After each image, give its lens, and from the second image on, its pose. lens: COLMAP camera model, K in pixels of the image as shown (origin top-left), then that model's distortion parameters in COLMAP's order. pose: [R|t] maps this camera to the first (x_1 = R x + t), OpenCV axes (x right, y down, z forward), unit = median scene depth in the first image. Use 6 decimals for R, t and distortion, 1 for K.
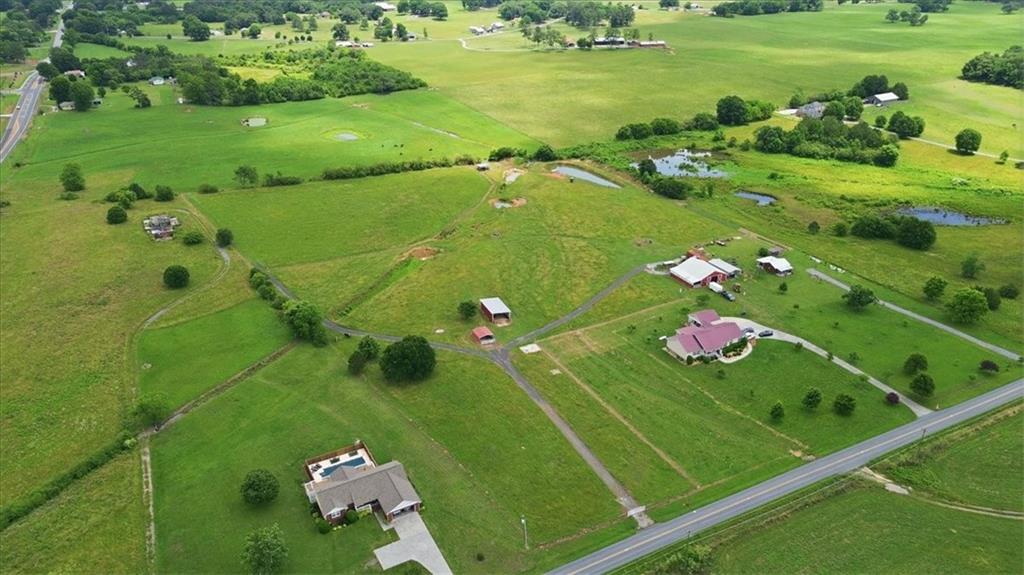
lens RADIAL K [[724.4, 0, 512.0], [0, 724.4, 287.5], [0, 0, 1]] dist [0.086382, -0.097870]
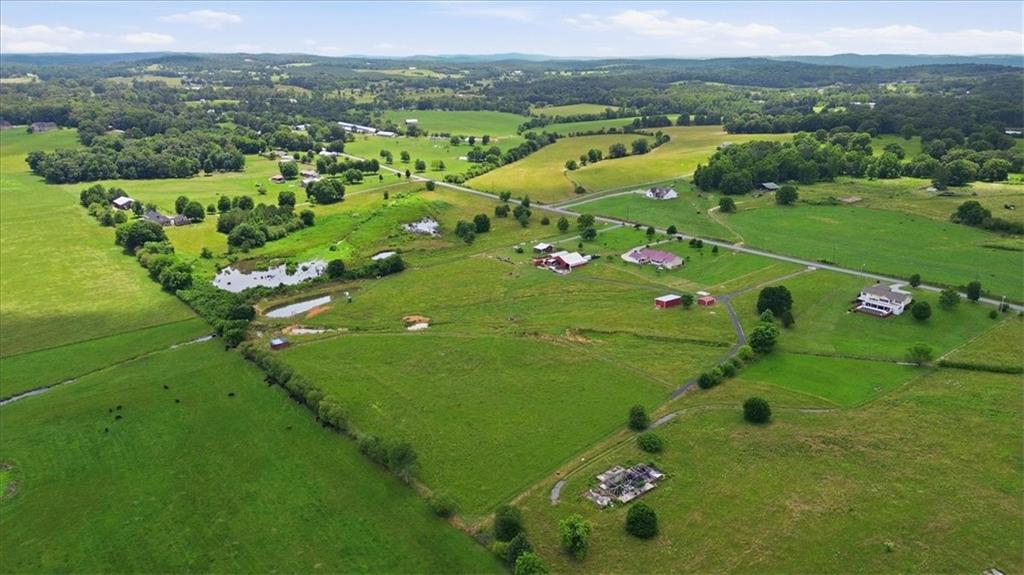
lens RADIAL K [[724.4, 0, 512.0], [0, 724.4, 287.5], [0, 0, 1]] dist [0.086382, -0.097870]
pose [[-0.210567, -0.298562, 0.930872, -0.895235], [0.425150, 0.829487, 0.362215, -0.446711], [-0.880289, 0.472030, -0.047729, 0.934874]]
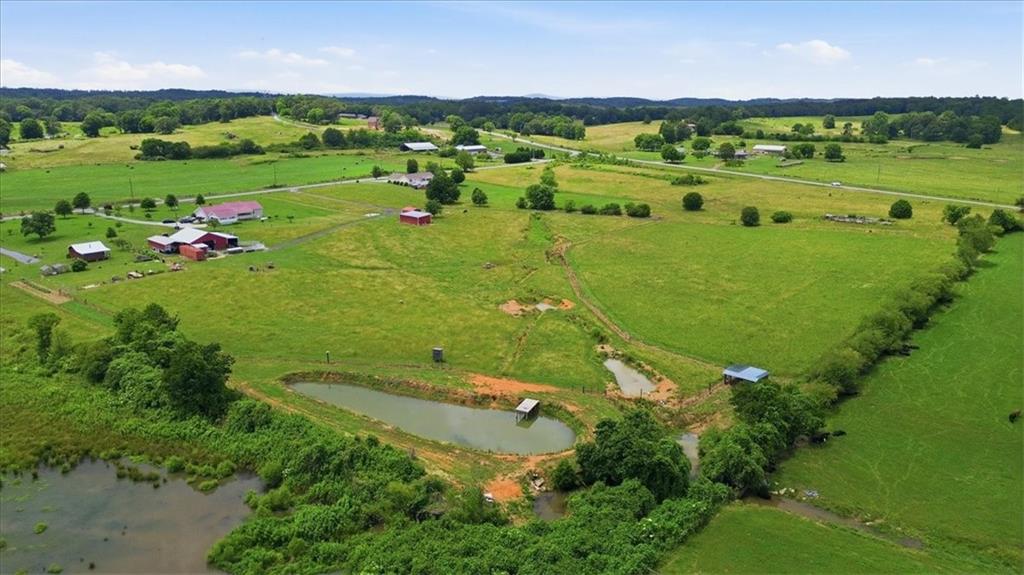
lens RADIAL K [[724.4, 0, 512.0], [0, 724.4, 287.5], [0, 0, 1]] dist [0.086382, -0.097870]
pose [[-0.917685, 0.094604, -0.385882, 0.203930], [-0.178868, 0.768873, 0.613873, -0.441321], [0.354769, 0.632364, -0.688661, 1.358452]]
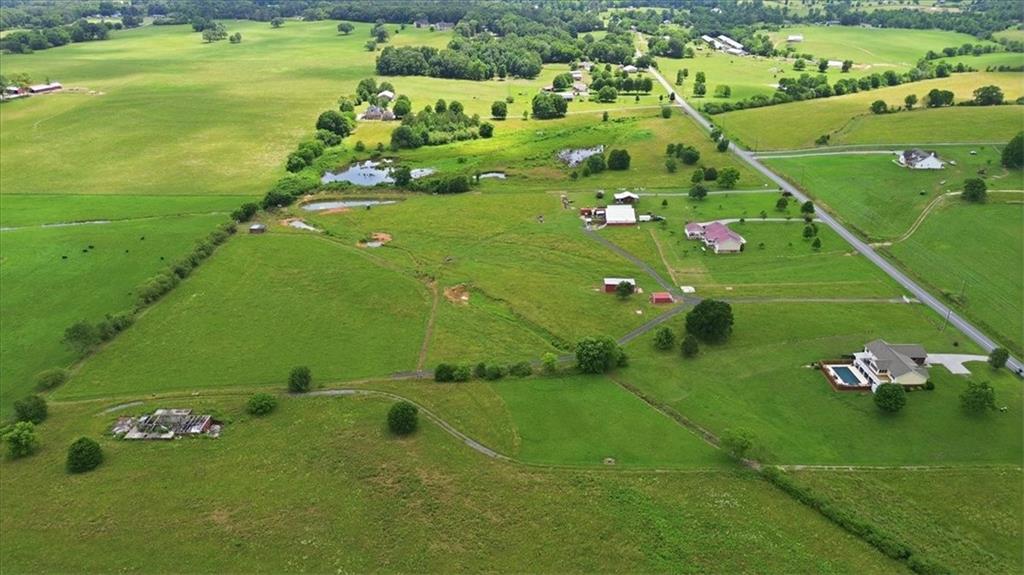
lens RADIAL K [[724.4, 0, 512.0], [0, 724.4, 287.5], [0, 0, 1]] dist [0.086382, -0.097870]
pose [[0.458810, -0.366419, 0.809463, -0.724869], [0.389364, 0.901794, 0.187519, -0.174195], [-0.798679, 0.229140, 0.556423, 0.355100]]
